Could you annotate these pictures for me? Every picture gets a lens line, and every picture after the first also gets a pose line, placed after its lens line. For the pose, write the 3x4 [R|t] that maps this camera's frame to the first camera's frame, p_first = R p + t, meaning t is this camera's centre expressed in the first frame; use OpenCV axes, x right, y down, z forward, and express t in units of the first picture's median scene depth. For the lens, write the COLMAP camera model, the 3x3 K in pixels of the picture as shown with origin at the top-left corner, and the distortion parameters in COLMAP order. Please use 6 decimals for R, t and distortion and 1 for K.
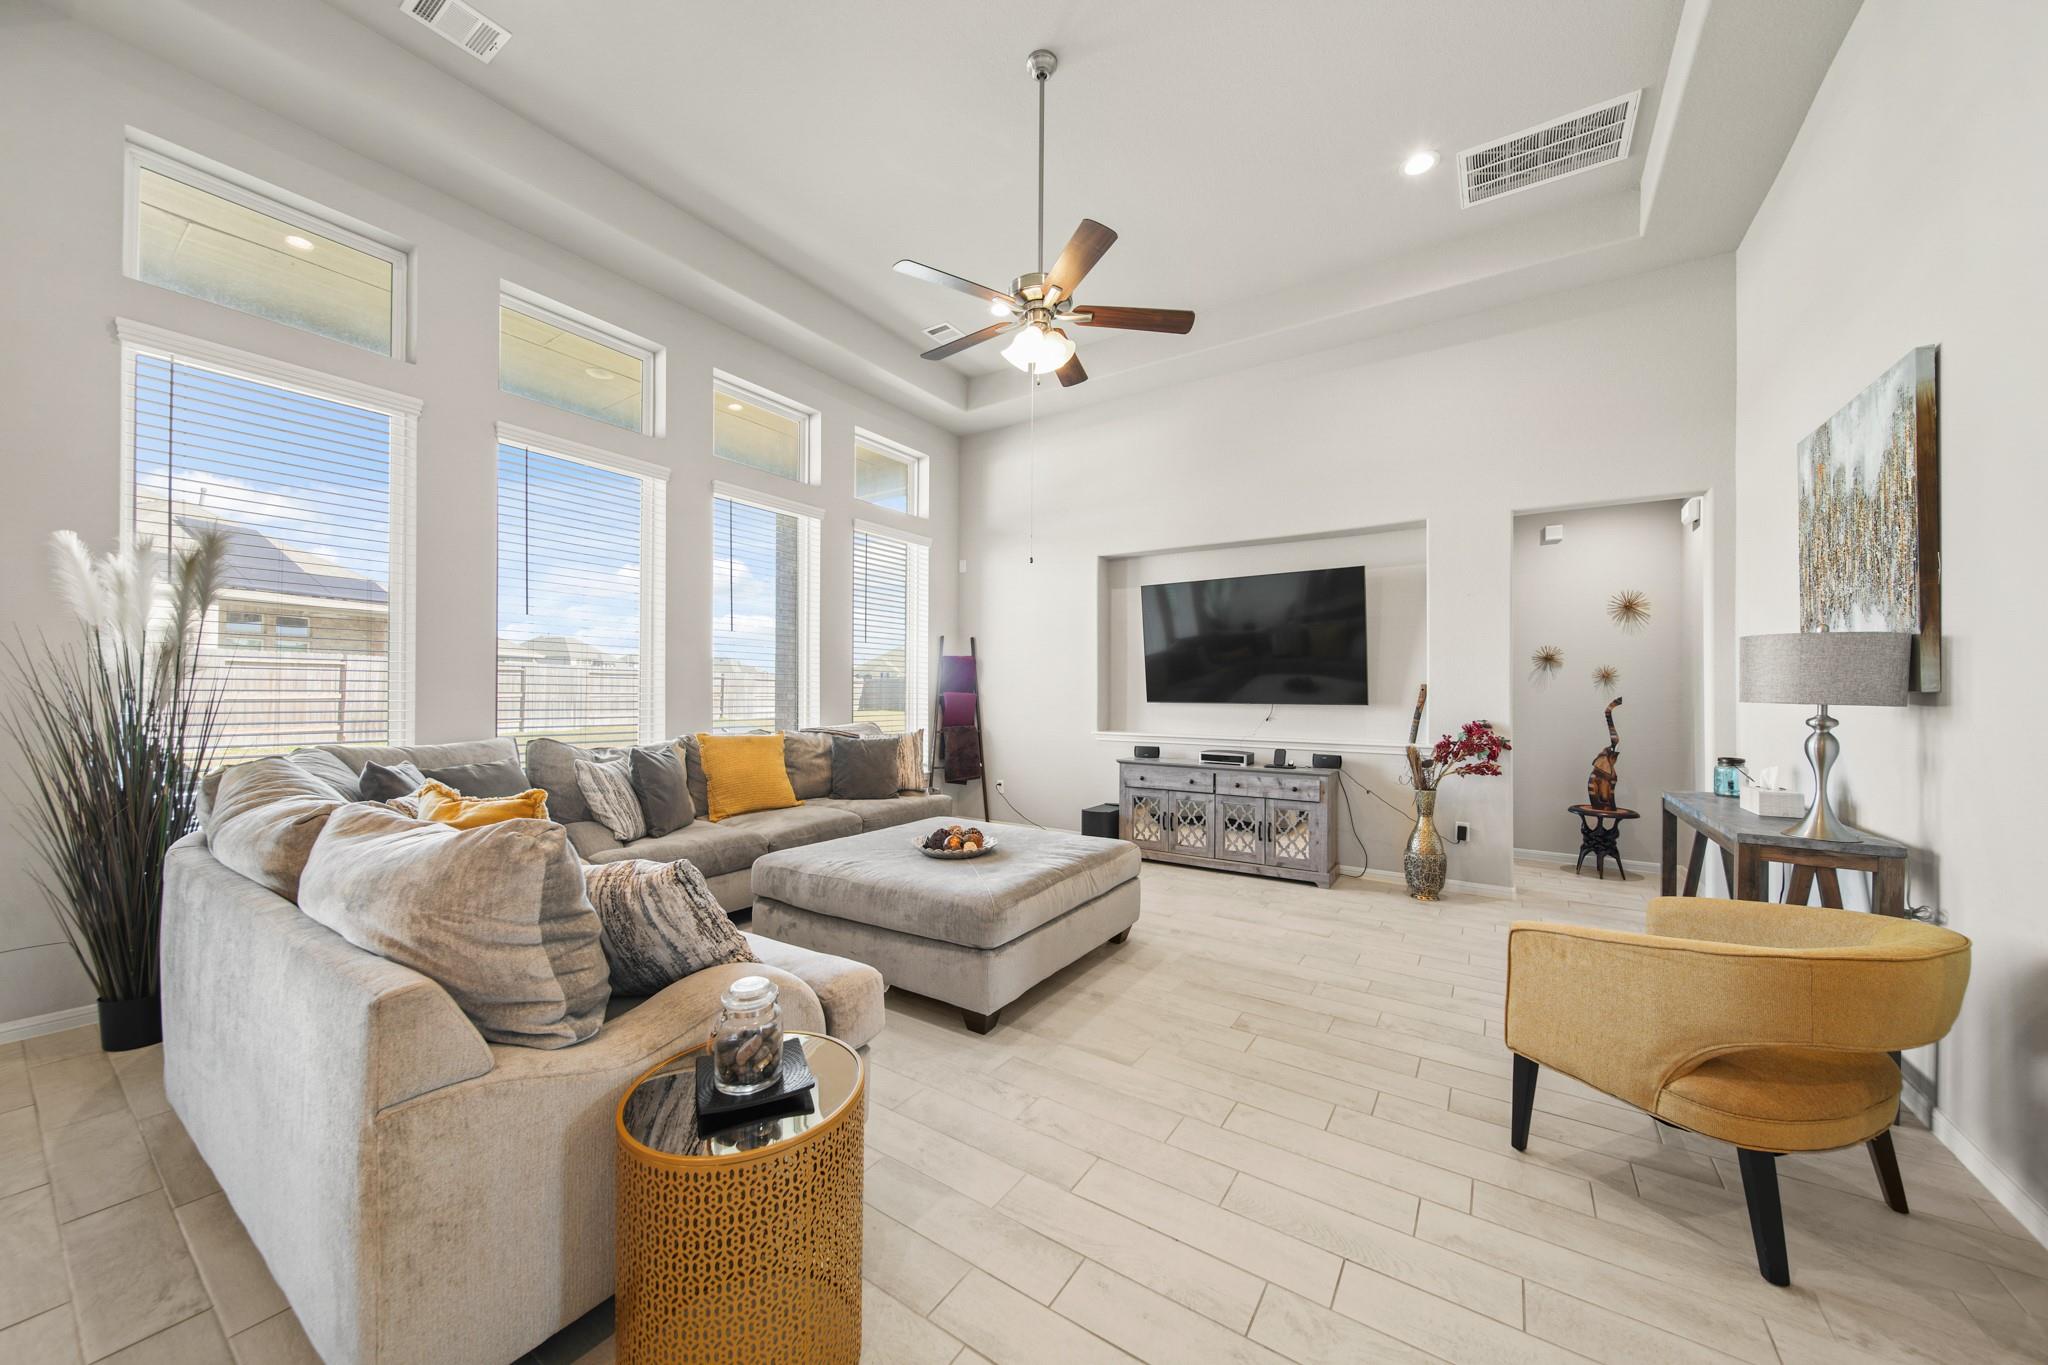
lens RADIAL K [[717.4, 0, 1024.5], [0, 717.4, 687.8], [0, 0, 1]] dist [-0.001056, -0.000184]
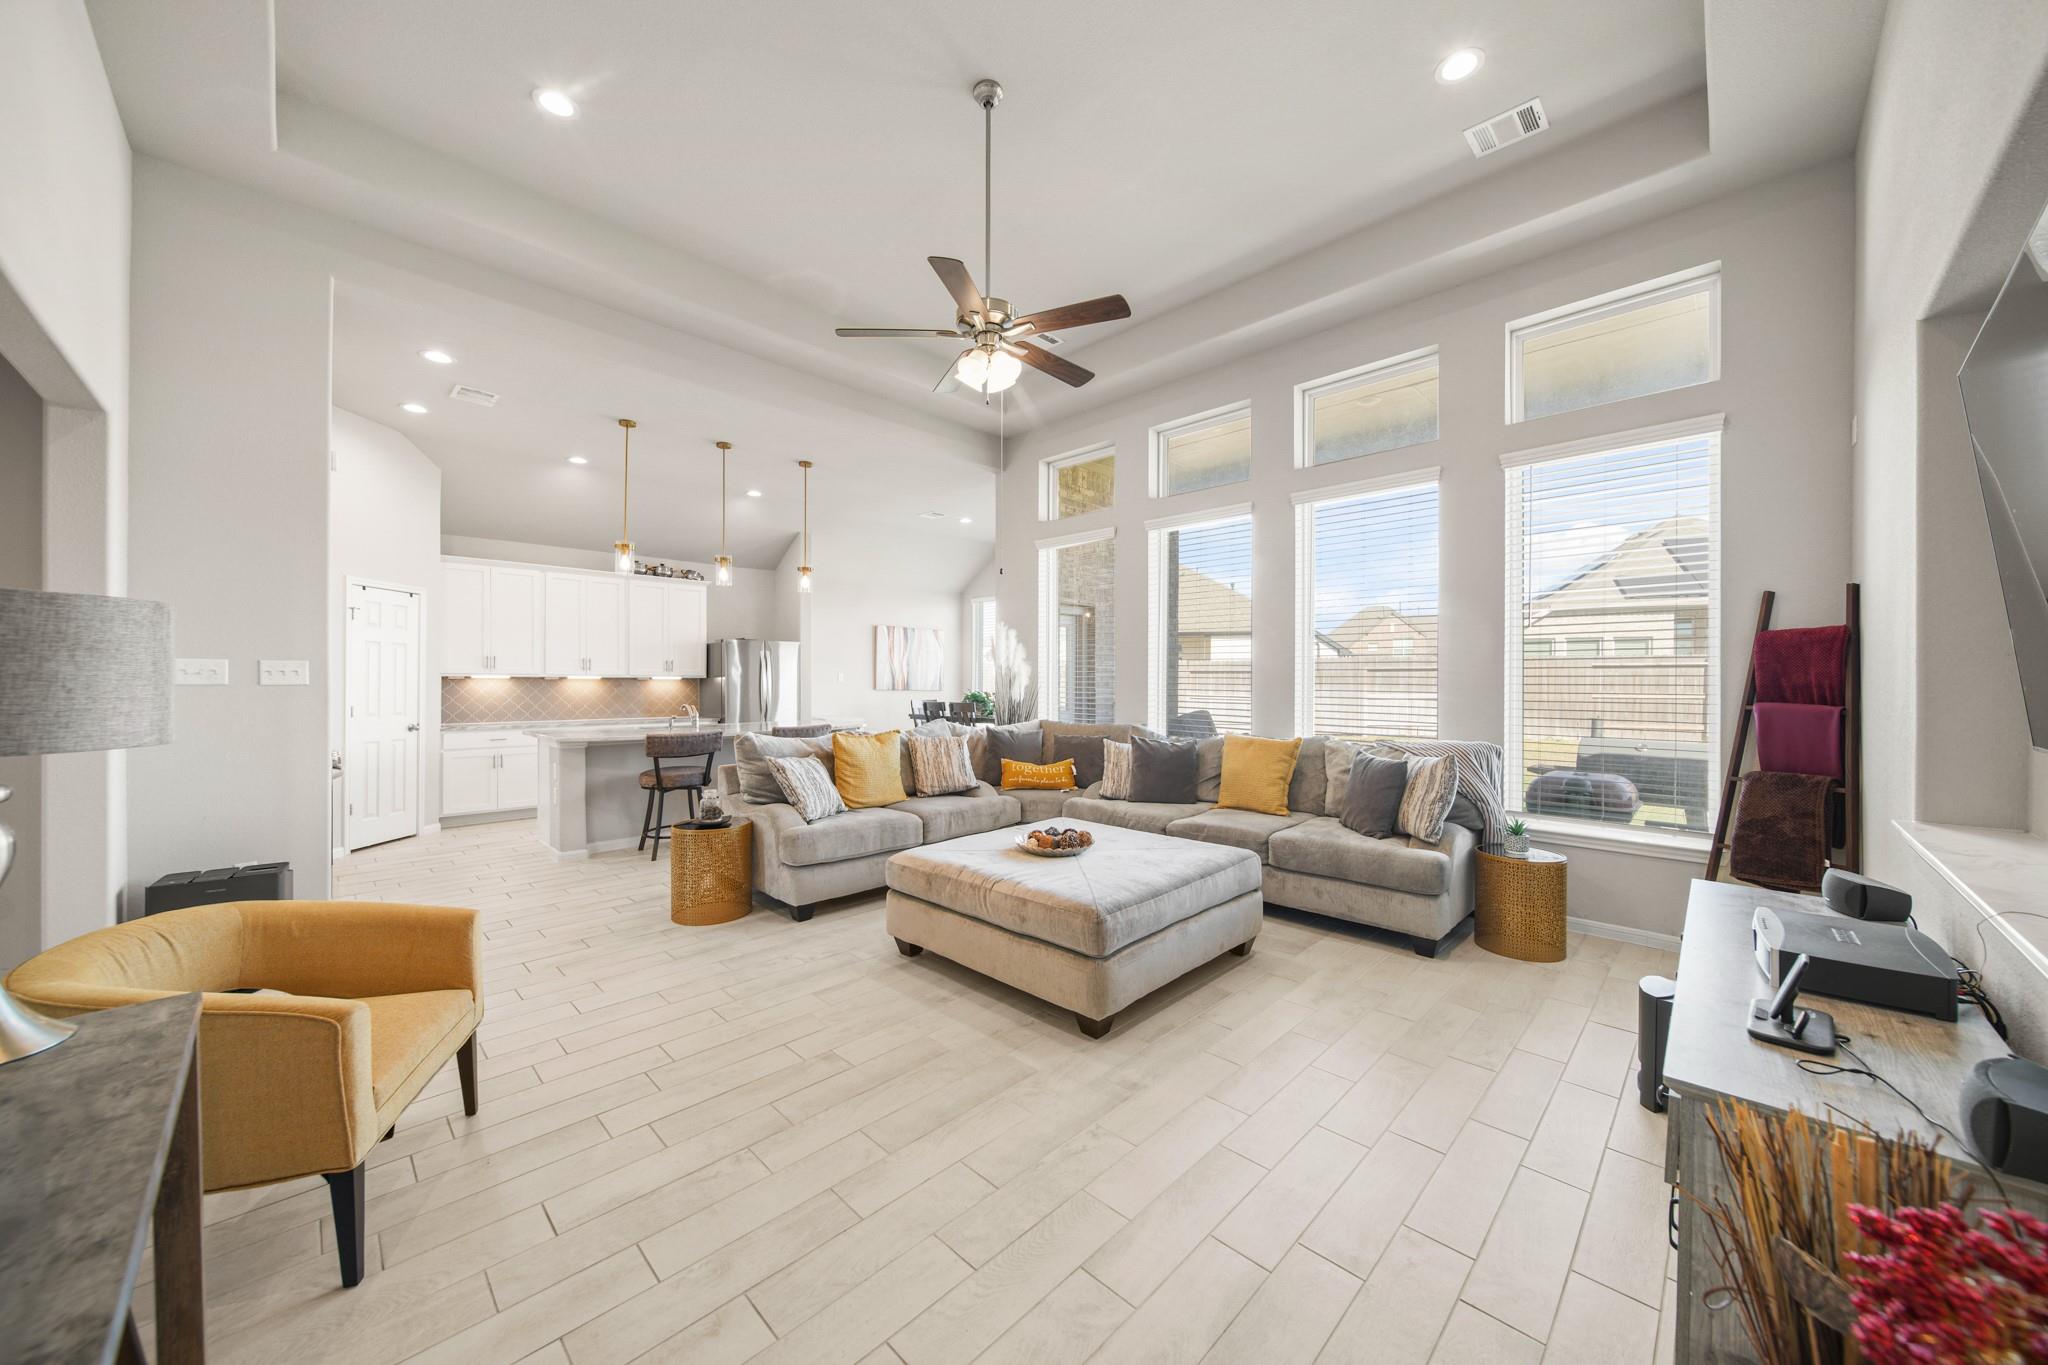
lens RADIAL K [[723.8, 0, 1024.0], [0, 723.8, 682.5], [0, 0, 1]] dist [0.001157, 0.000073]
pose [[-0.191272, -0.006215, -0.981517, 0.670592], [0.002365, 0.999974, -0.006793, -0.007769], [0.981534, -0.003621, -0.191252, 0.808147]]
